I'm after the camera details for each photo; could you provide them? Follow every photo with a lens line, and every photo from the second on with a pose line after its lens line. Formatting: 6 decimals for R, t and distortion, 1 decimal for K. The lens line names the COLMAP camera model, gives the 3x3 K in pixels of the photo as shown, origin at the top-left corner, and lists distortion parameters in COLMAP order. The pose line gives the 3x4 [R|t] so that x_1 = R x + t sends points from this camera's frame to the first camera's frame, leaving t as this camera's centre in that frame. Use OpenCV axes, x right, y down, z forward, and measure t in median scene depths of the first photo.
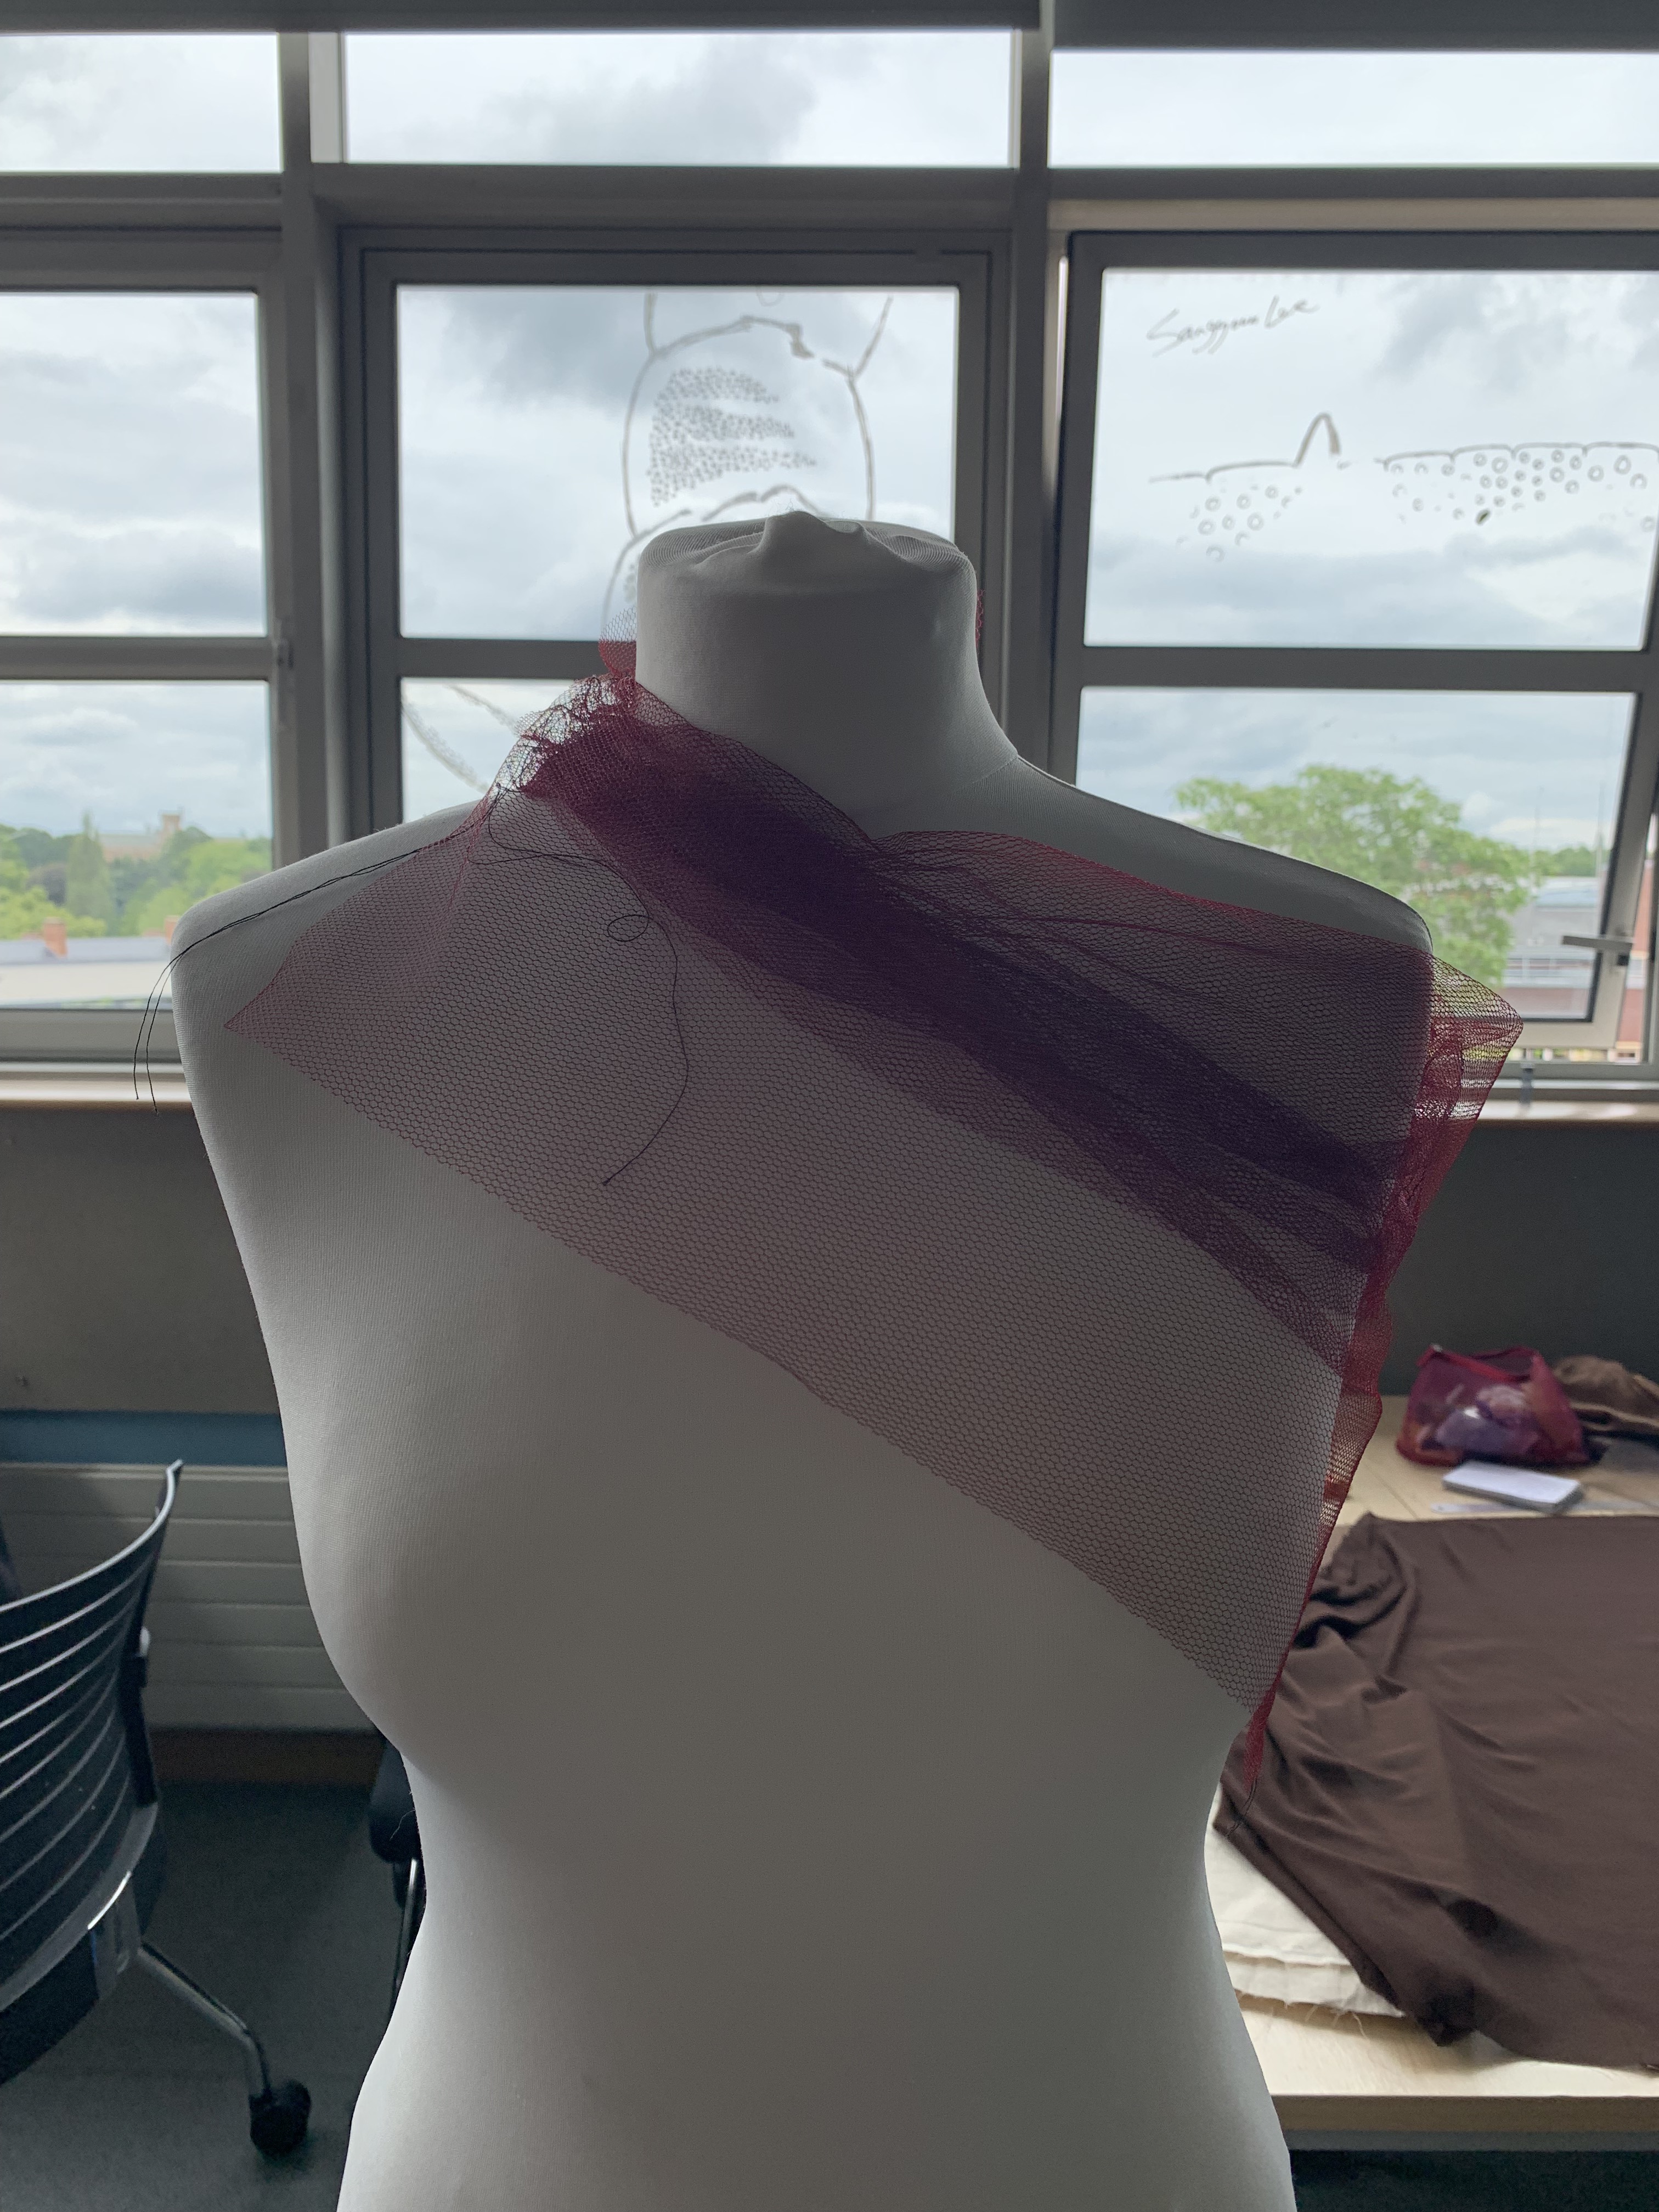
lens RADIAL K [[1698.6, 0, 838.4], [0, 1698.6, 1125.3], [0, 0, 1]] dist [0.007557, -0.006773]
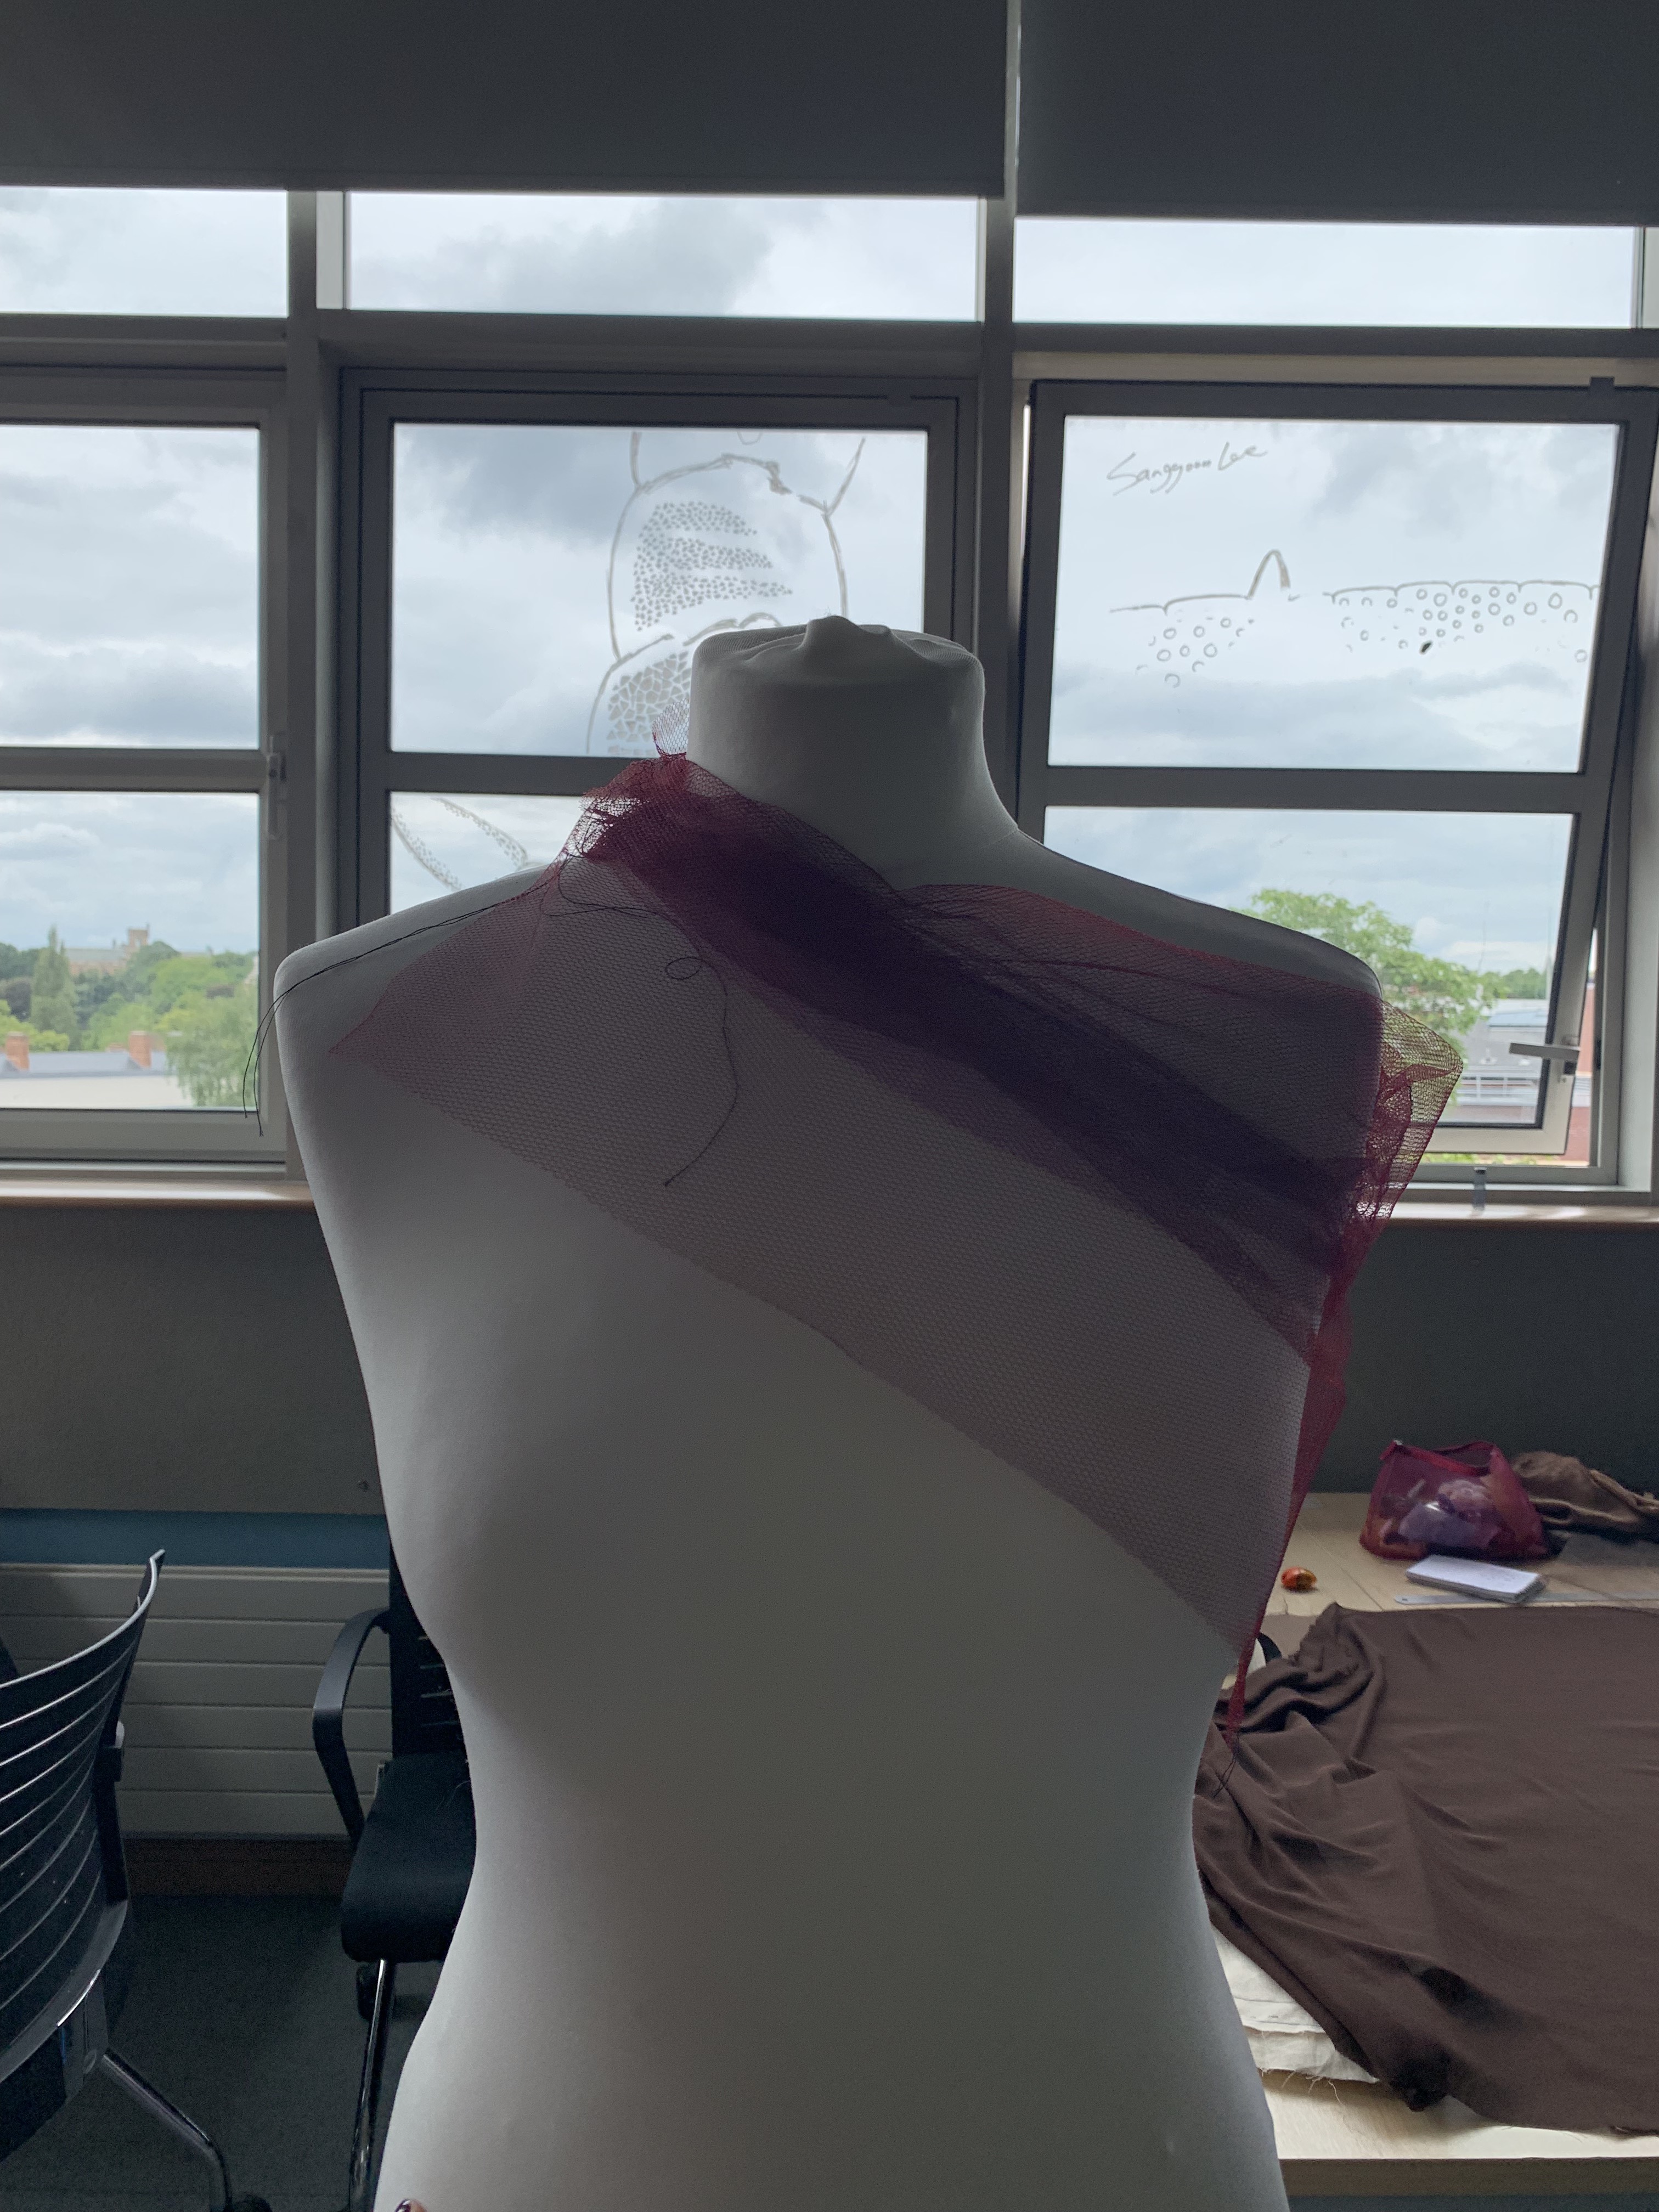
lens RADIAL K [[1698.6, 0, 830.8], [0, 1698.6, 1123.5], [0, 0, 1]] dist [0.007557, -0.006773]
pose [[0.999830, 0.004015, 0.018008, -0.007099], [-0.002746, 0.997549, -0.069923, 0.010848], [-0.018244, 0.069862, 0.997390, -0.022424]]
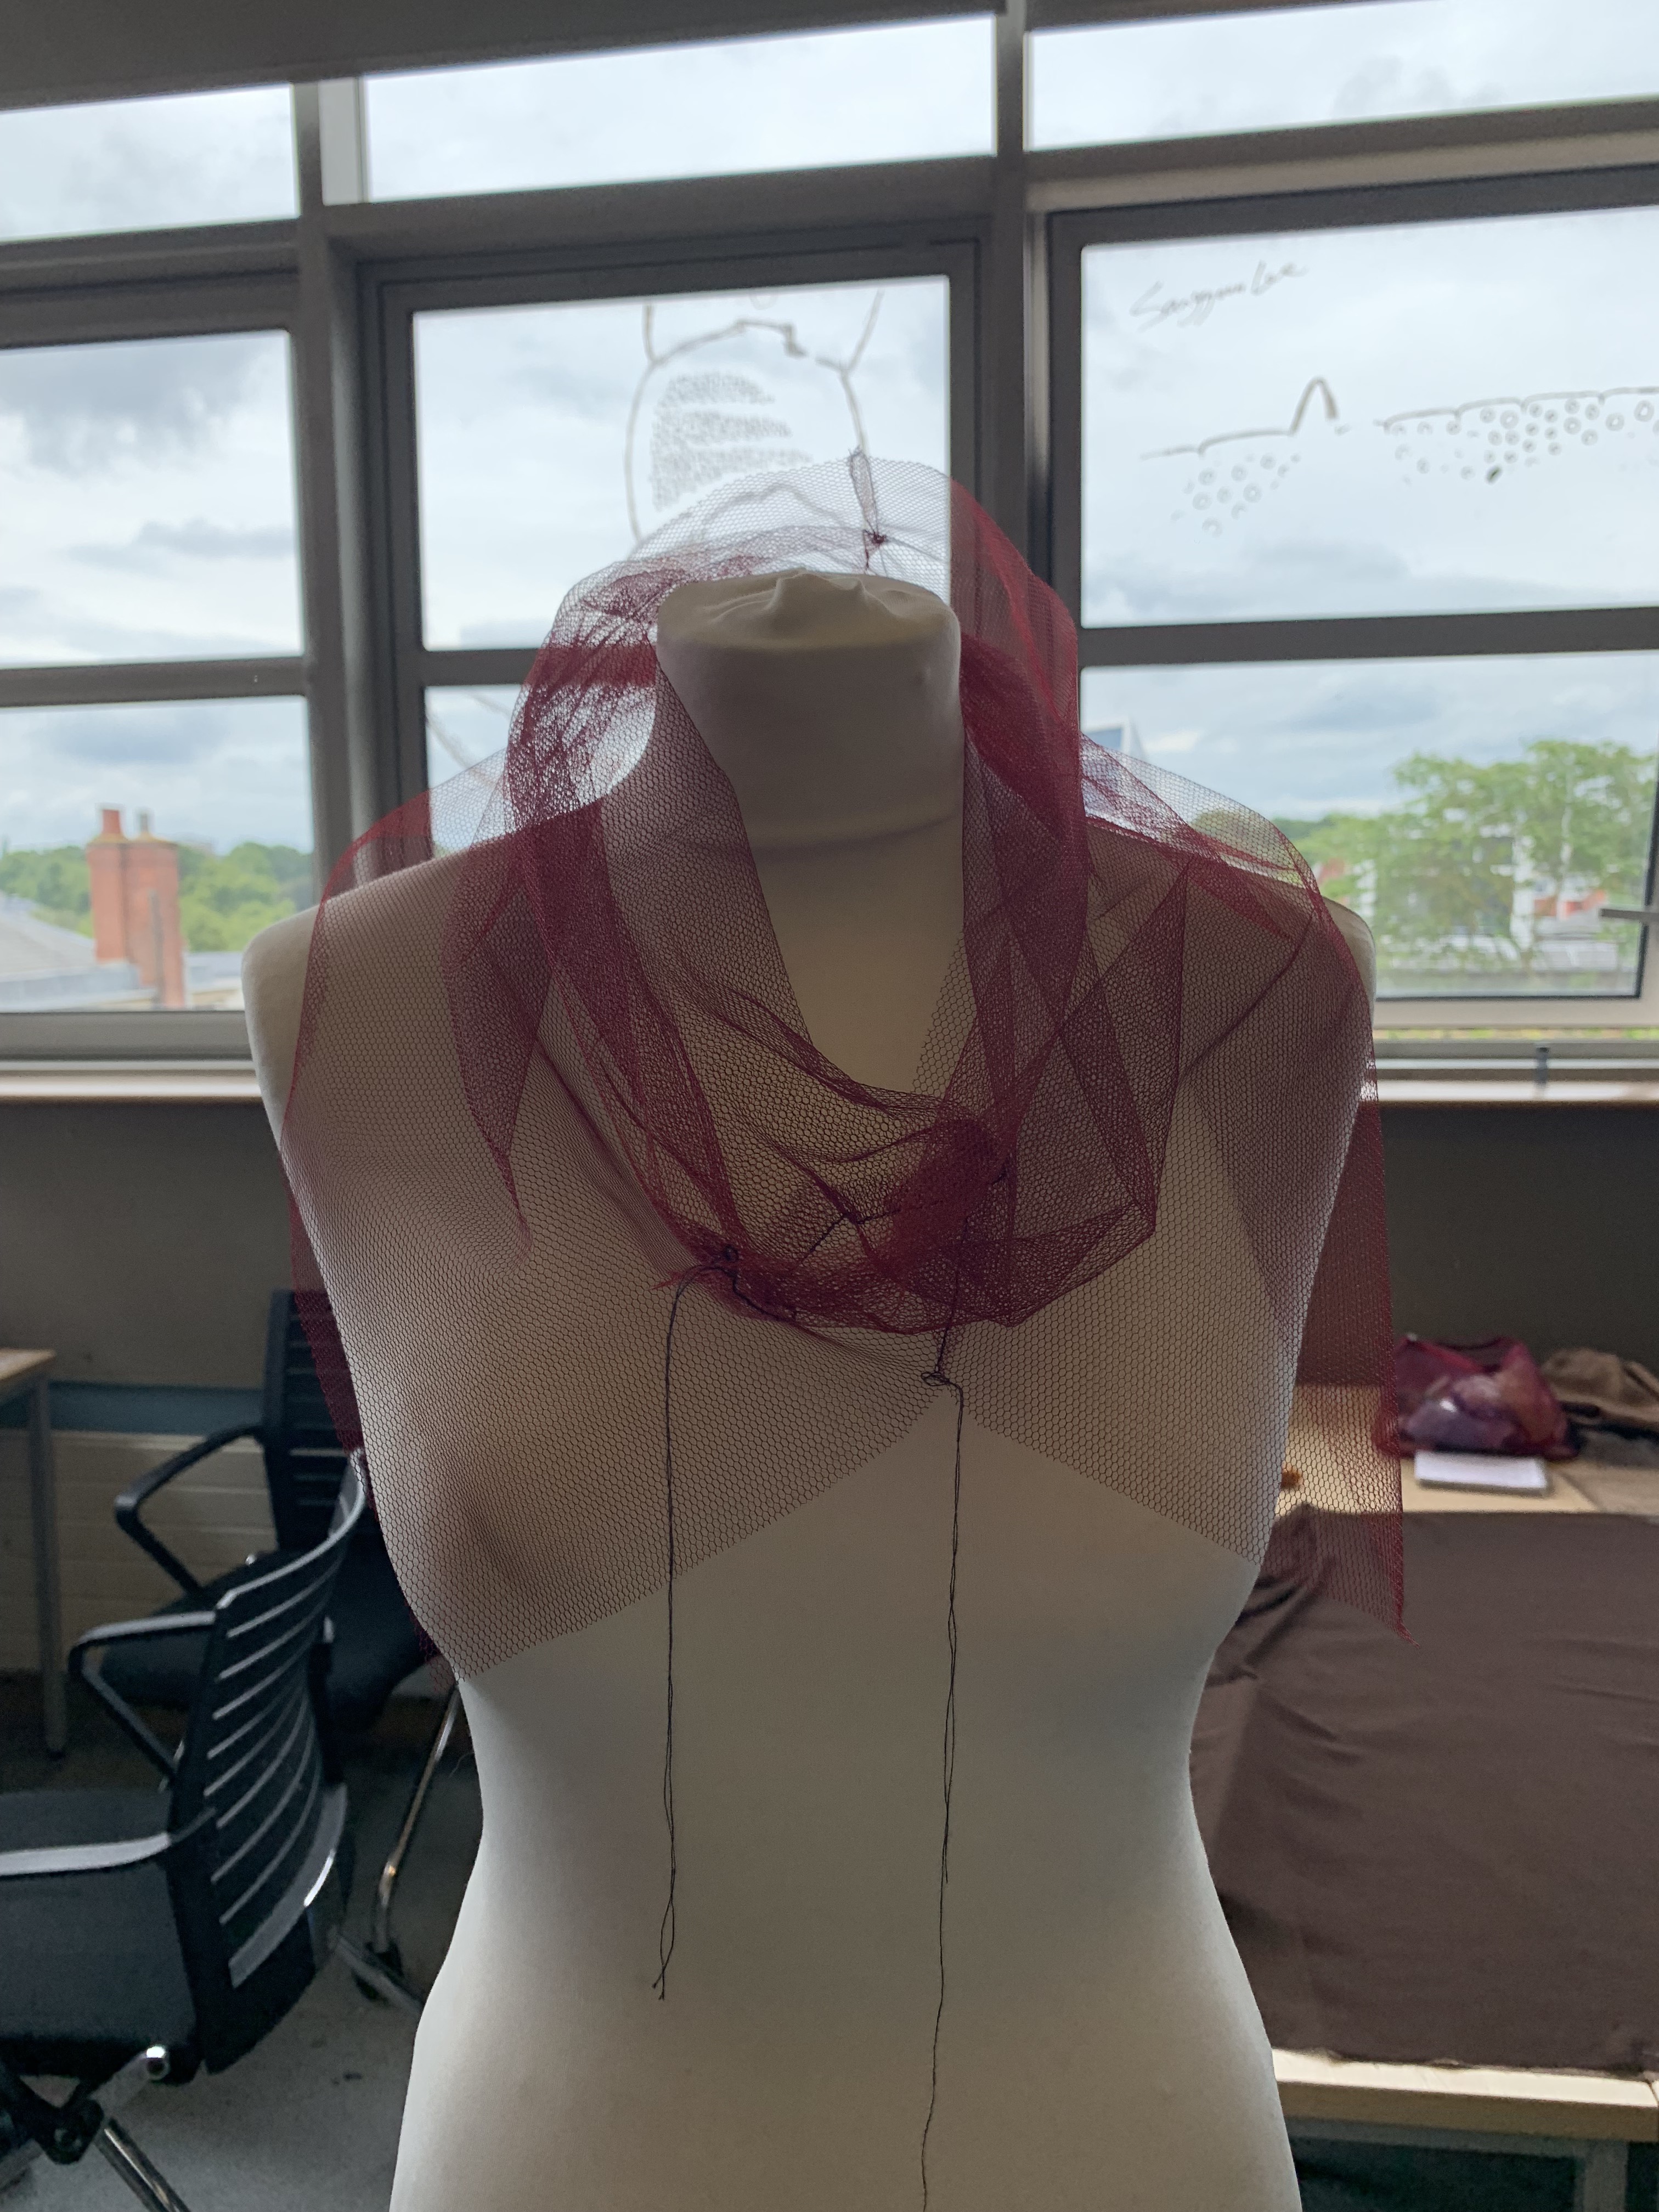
lens RADIAL K [[1698.6, 0, 818.8], [0, 1698.6, 1122.7], [0, 0, 1]] dist [0.007557, -0.006773]
pose [[0.990657, -0.006865, -0.136203, 0.131031], [0.006987, 0.999976, 0.000418, 0.005733], [0.136196, -0.001365, 0.990681, -0.005347]]
